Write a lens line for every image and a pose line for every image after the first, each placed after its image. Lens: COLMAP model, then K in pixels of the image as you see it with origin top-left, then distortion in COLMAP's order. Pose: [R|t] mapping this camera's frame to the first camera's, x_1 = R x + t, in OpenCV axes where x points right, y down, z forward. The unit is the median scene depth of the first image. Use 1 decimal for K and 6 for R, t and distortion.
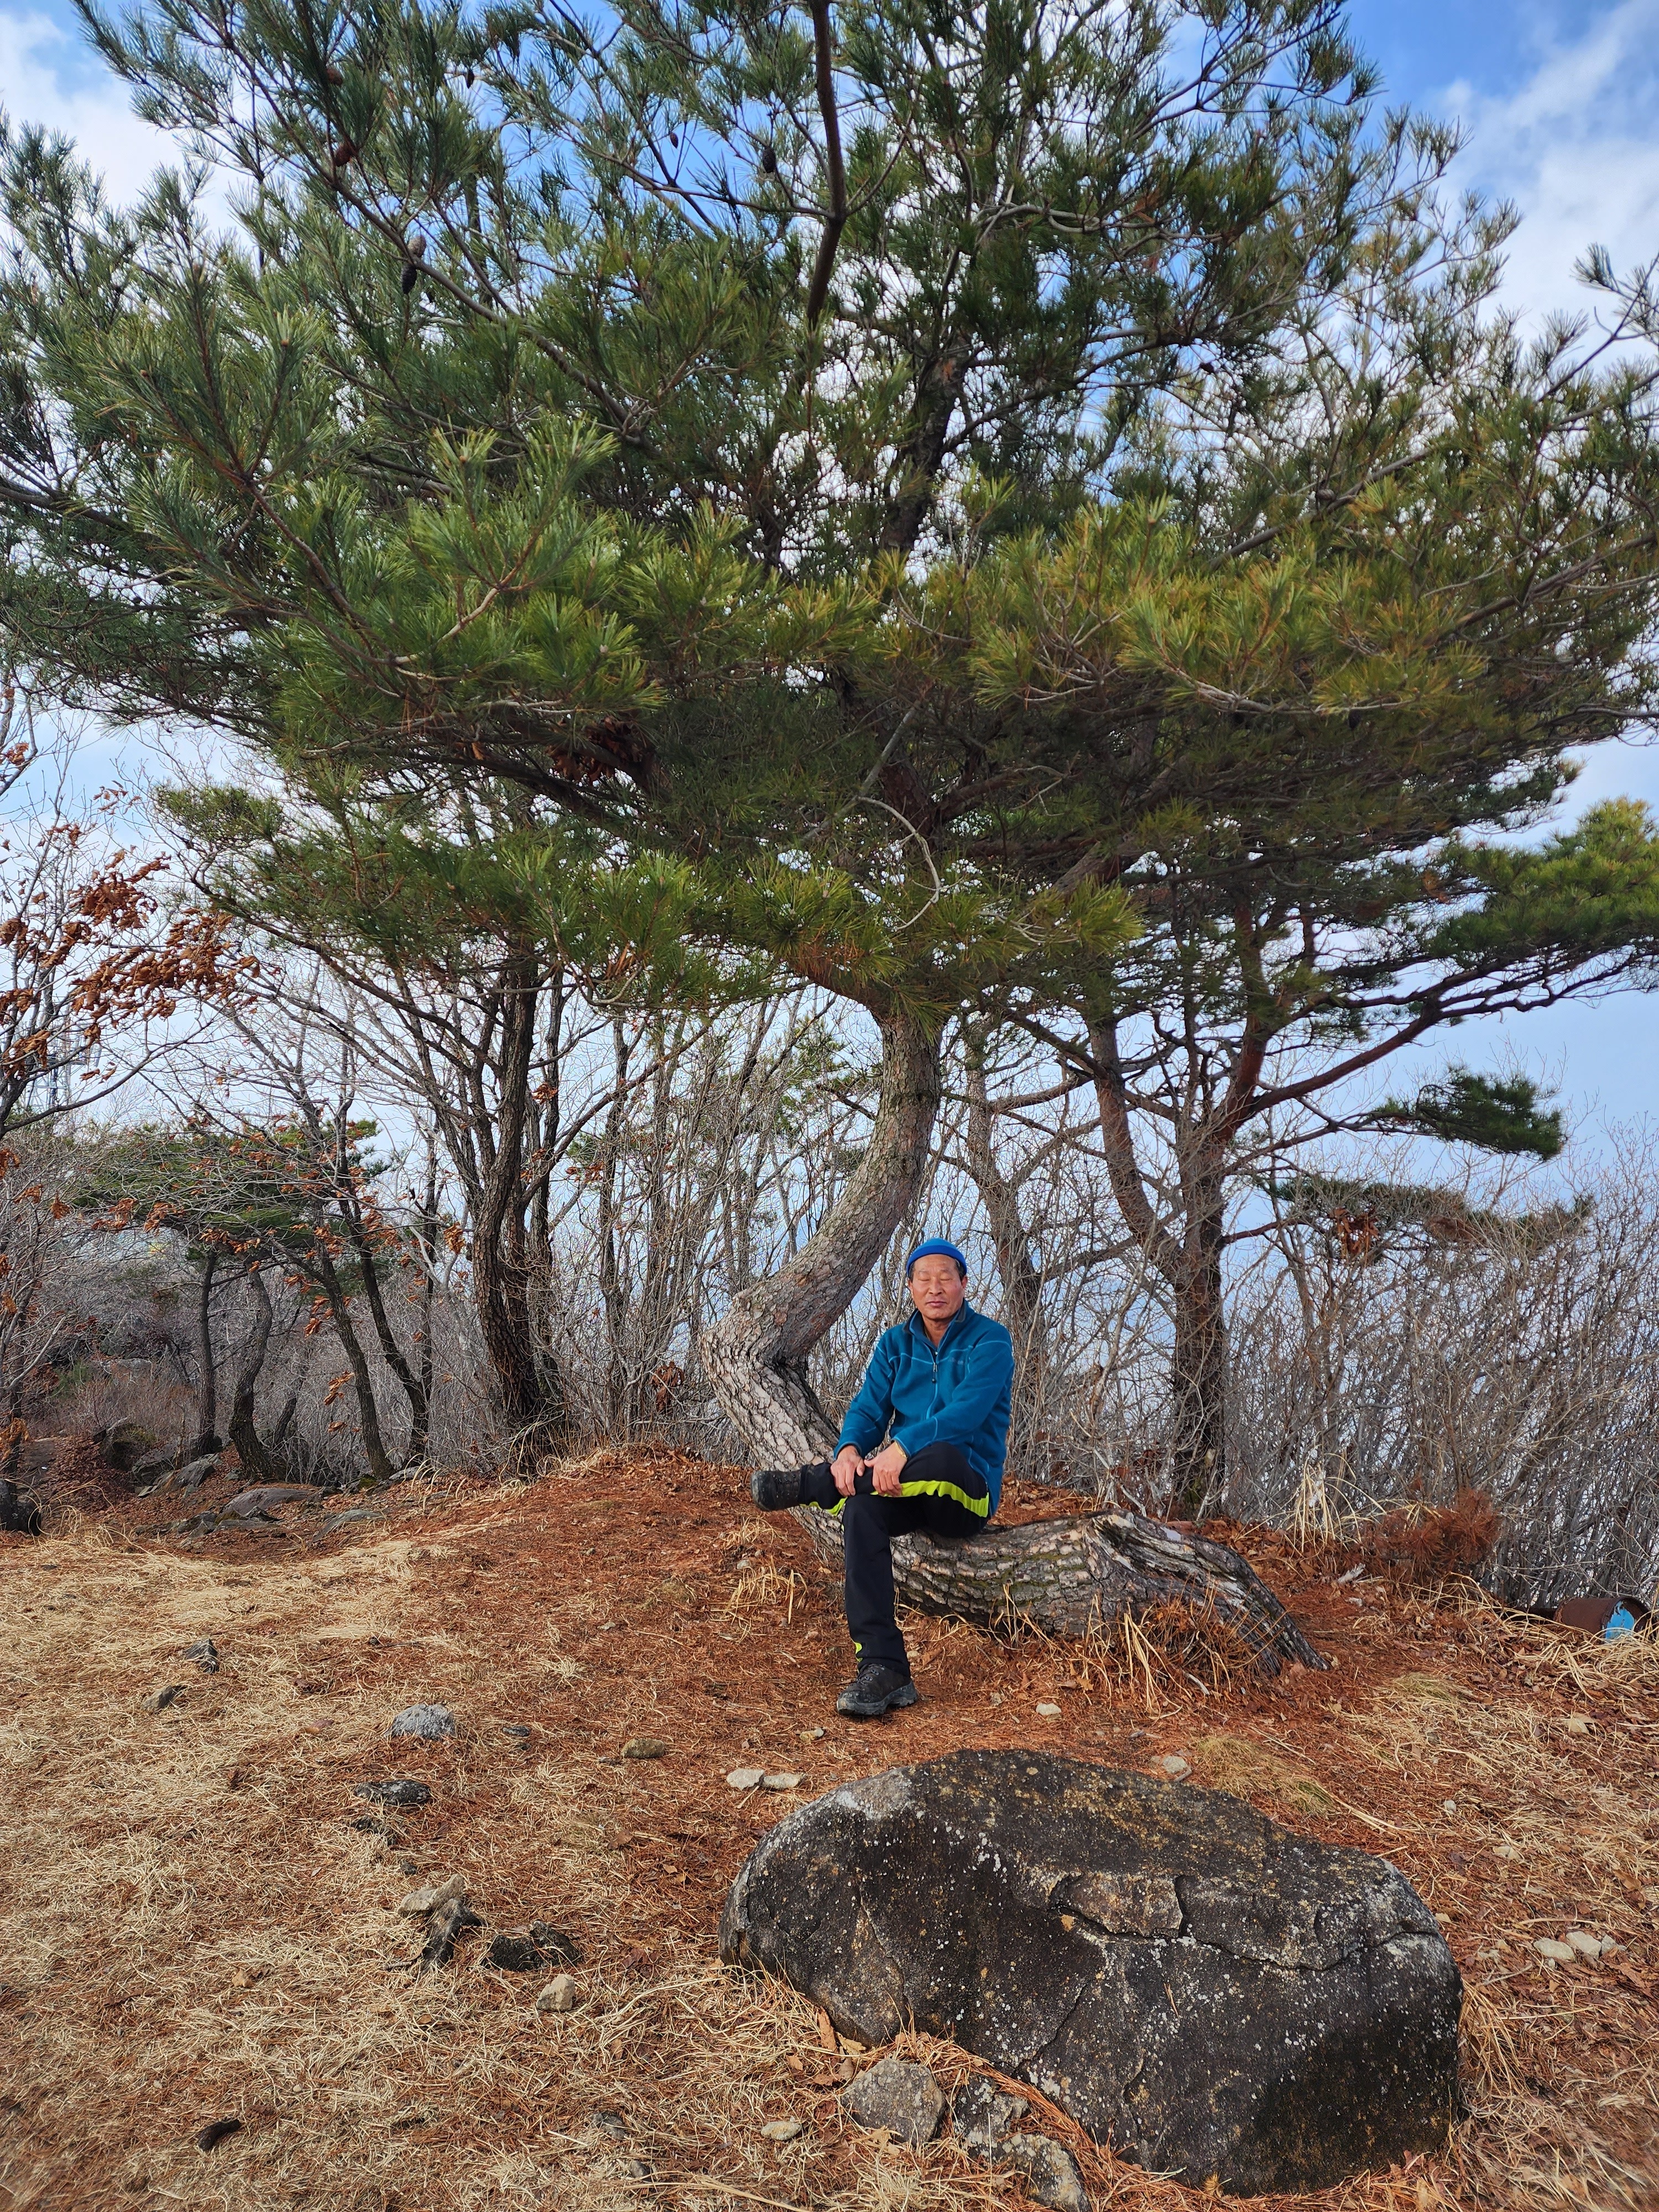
lens RADIAL K [[1512.1, 0, 828.2], [0, 1512.1, 985.3], [0, 0, 1]] dist [0.093838, -0.089613]
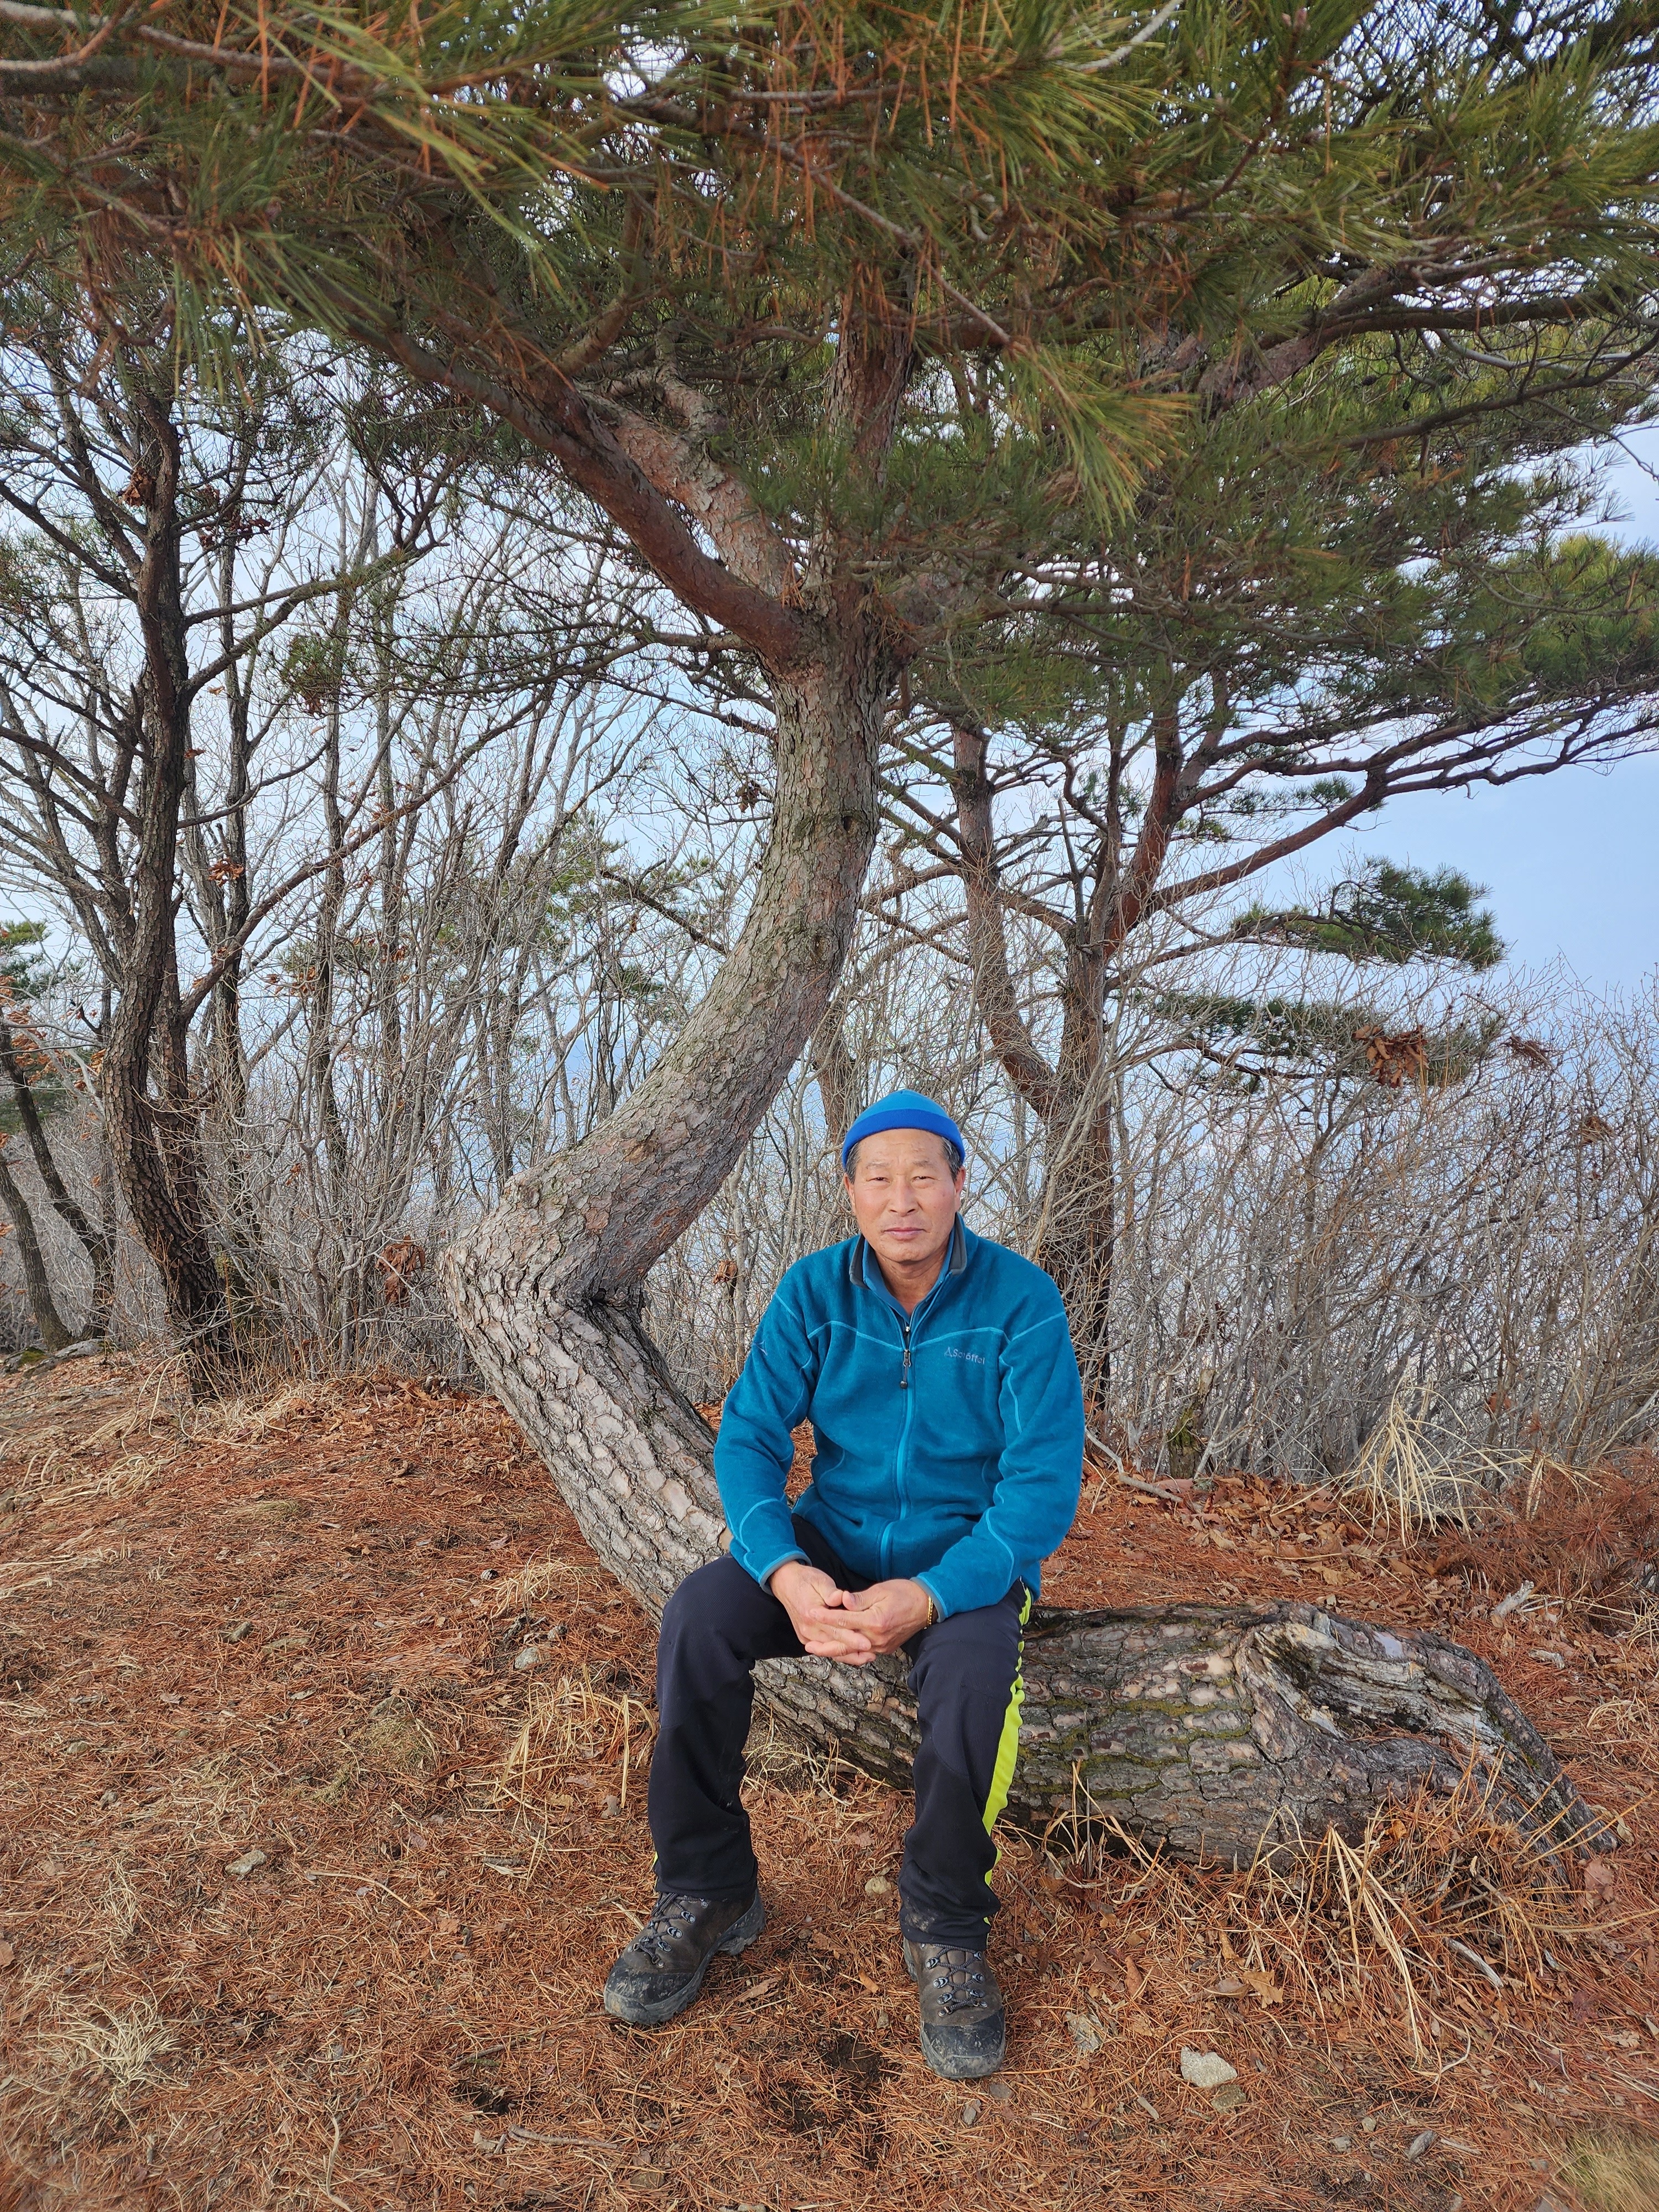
lens RADIAL K [[1624.4, 0, 826.6], [0, 1624.4, 1058.9], [0, 0, 1]] dist [0.099955, -0.109023]
pose [[0.989767, 0.001591, 0.142686, -0.016730], [-0.024528, 0.986951, 0.159139, 0.035100], [-0.140571, -0.161010, 0.976891, 0.220123]]
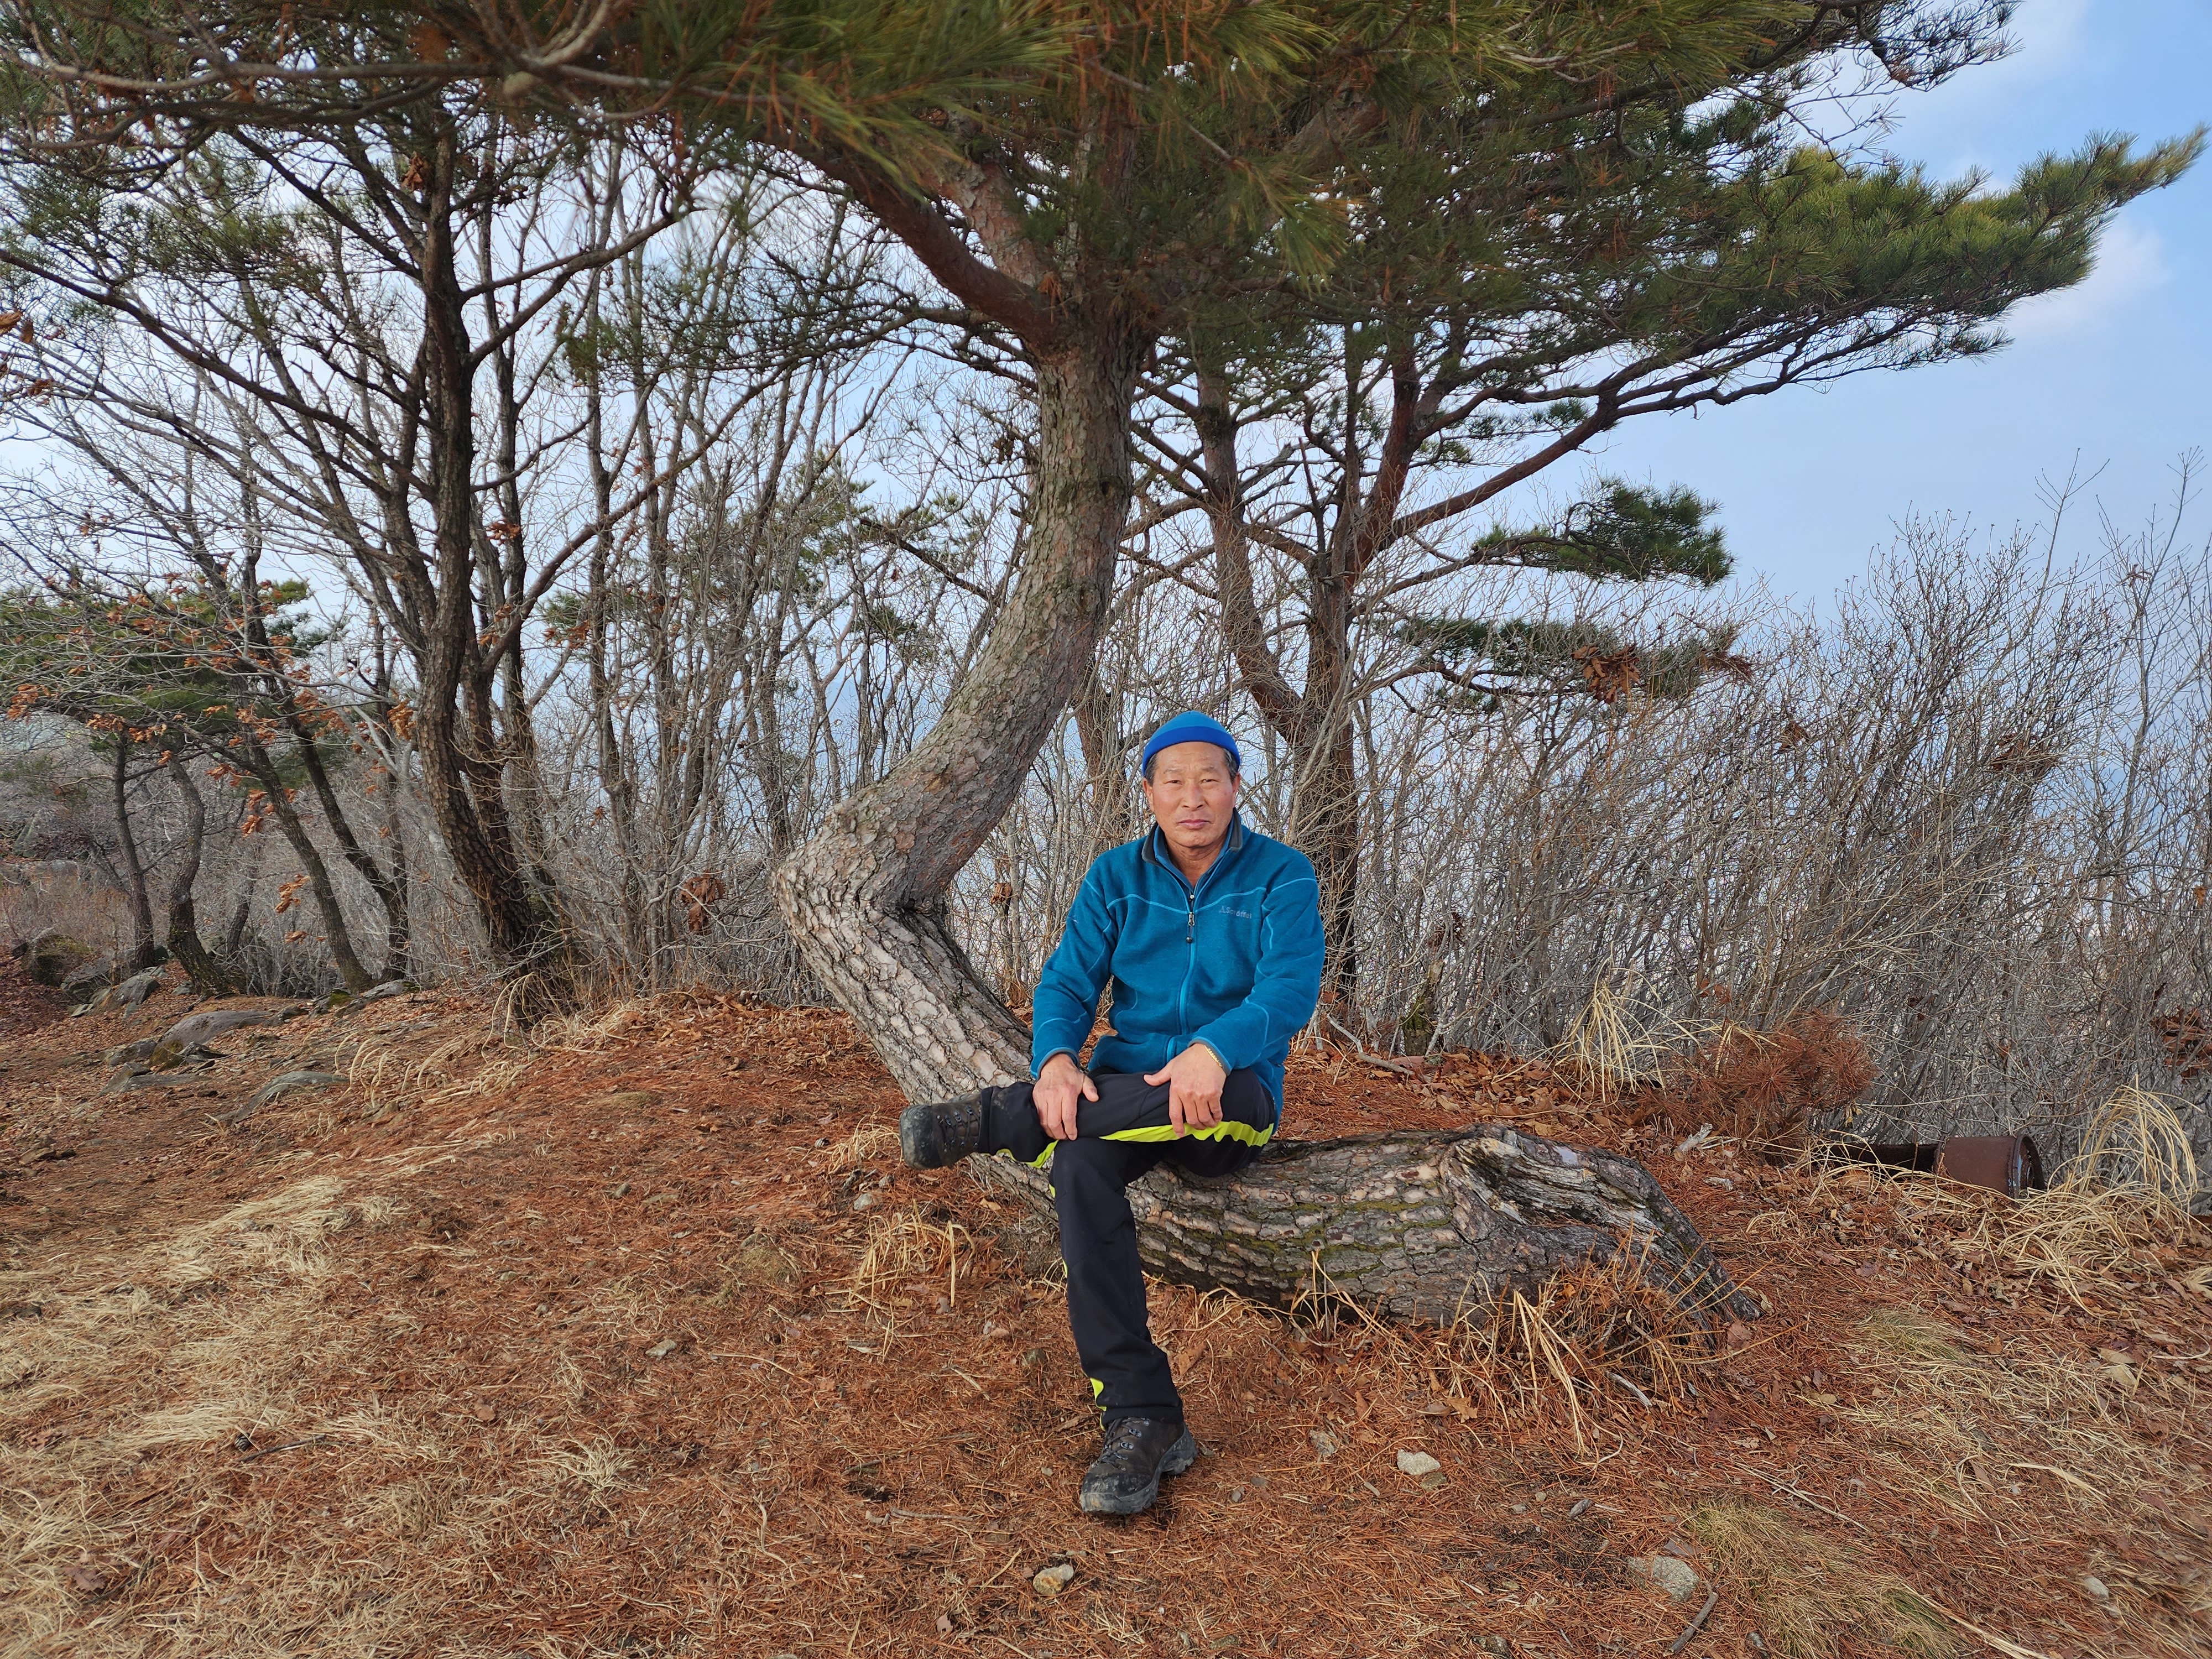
lens RADIAL K [[1606.2, 0, 1065.2], [0, 1606.2, 822.0], [0, 0, 1]] dist [0.101066, -0.108250]
pose [[0.990394, -0.041873, 0.131780, -0.026861], [0.009360, 0.971161, 0.238239, 0.026393], [-0.137955, -0.234717, 0.962225, 0.175255]]
